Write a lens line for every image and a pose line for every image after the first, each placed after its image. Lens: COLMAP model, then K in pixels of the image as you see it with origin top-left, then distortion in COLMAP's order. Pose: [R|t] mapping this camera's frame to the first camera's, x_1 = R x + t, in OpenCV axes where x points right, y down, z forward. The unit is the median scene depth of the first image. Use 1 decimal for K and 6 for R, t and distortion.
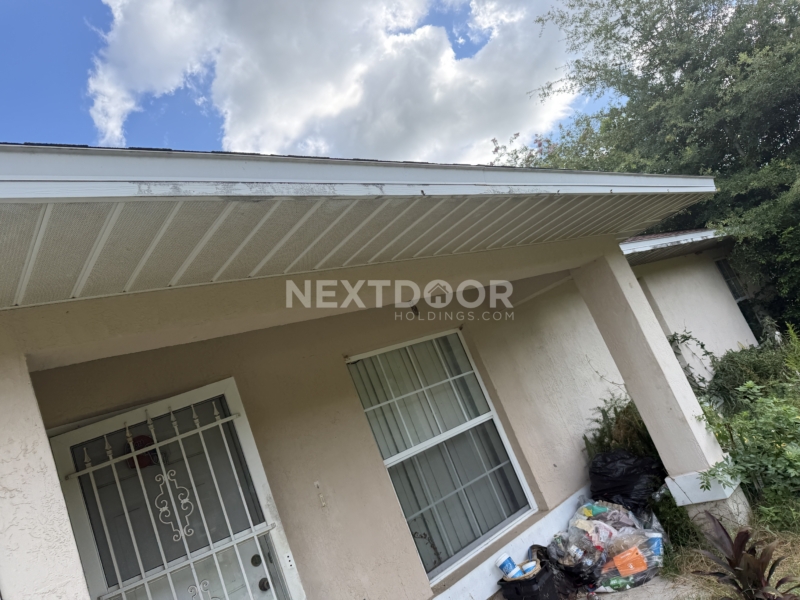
lens RADIAL K [[569.6, 0, 401.0], [0, 569.6, 298.9], [0, 0, 1]] dist [0.019139, -0.032639]
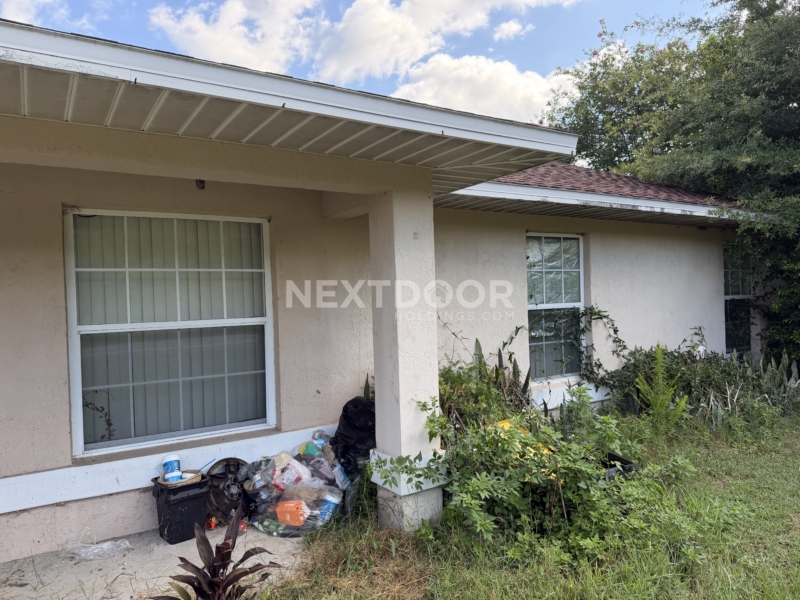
lens RADIAL K [[569.6, 0, 399.2], [0, 569.6, 300.7], [0, 0, 1]] dist [0.019139, -0.032639]
pose [[0.931680, 0.340658, -0.126194, 0.549686], [-0.298888, 0.916252, 0.266737, -0.160297], [0.206491, -0.210795, 0.955472, 0.202272]]
